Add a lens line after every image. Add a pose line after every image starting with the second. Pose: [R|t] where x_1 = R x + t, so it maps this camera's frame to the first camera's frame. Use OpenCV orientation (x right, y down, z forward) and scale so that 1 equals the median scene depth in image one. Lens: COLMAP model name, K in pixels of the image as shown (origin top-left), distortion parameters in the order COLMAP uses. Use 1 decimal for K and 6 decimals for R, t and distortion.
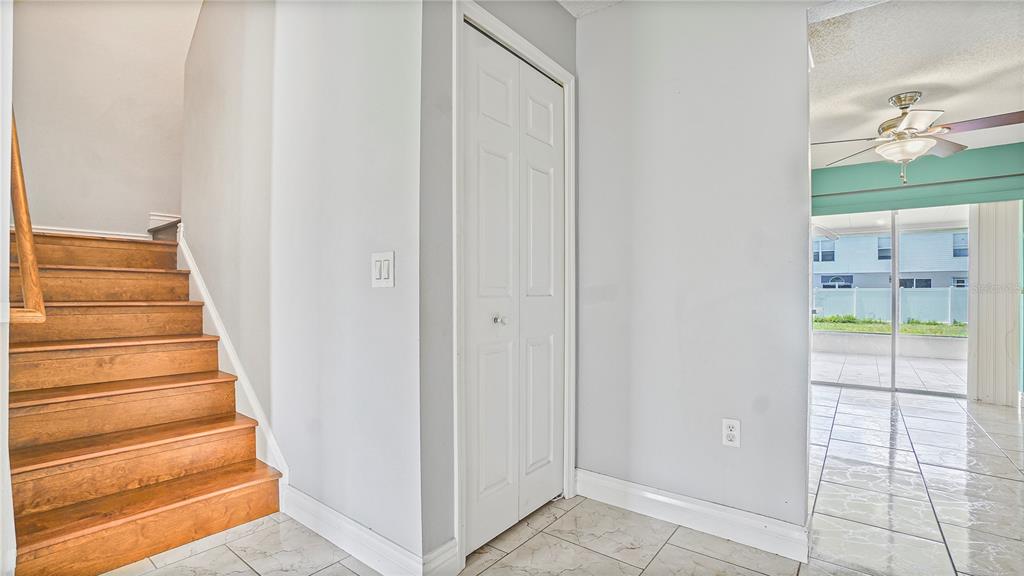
lens RADIAL K [[460.2, 0, 511.3], [0, 460.2, 289.3], [0, 0, 1]] dist [-0.037869, 0.002134]
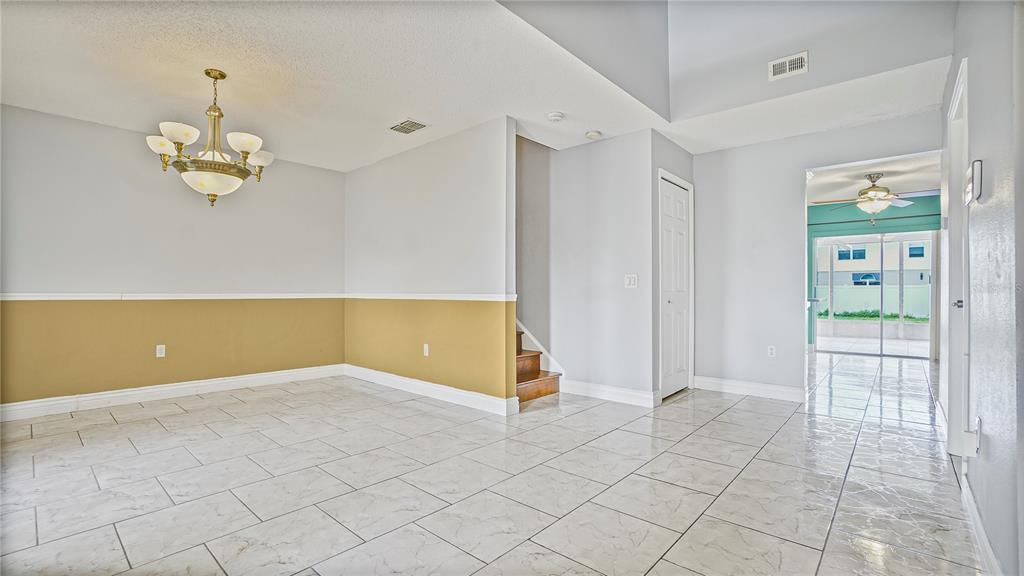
lens RADIAL K [[460.2, 0, 509.3], [0, 460.2, 289.9], [0, 0, 1]] dist [-0.037869, 0.002134]
pose [[0.998188, -0.003636, -0.060055, -0.303970], [0.004004, 0.999974, 0.006002, -0.005448], [0.060031, -0.006231, 0.998177, -0.593590]]
